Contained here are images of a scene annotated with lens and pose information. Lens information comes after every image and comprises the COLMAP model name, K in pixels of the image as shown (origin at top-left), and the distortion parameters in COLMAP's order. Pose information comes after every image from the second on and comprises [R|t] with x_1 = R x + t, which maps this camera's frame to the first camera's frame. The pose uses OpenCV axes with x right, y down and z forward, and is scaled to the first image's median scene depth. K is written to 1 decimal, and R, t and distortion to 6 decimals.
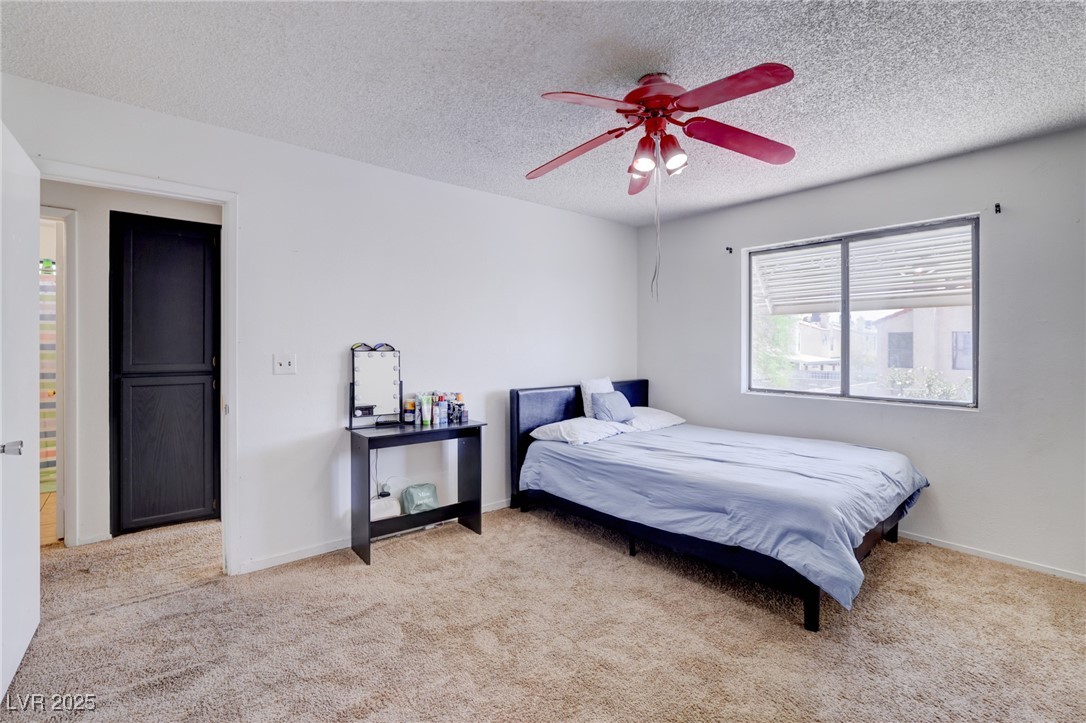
lens RADIAL K [[479.1, 0, 545.0], [0, 479.1, 346.9], [0, 0, 1]] dist [-0.001923, 0.000025]
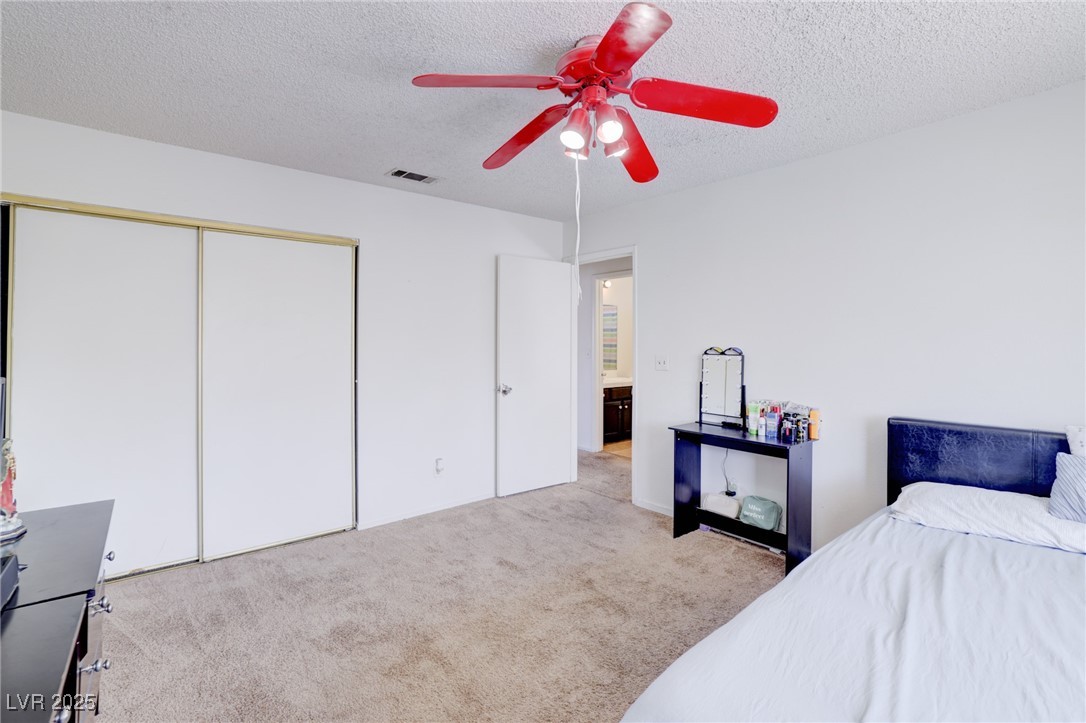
lens RADIAL K [[479.1, 0, 545.0], [0, 479.1, 346.9], [0, 0, 1]] dist [-0.001923, 0.000025]
pose [[0.022477, 0.005533, -0.999732, 0.707230], [-0.004469, 0.999975, 0.005434, -0.012724], [0.999737, 0.004346, 0.022501, 0.590501]]
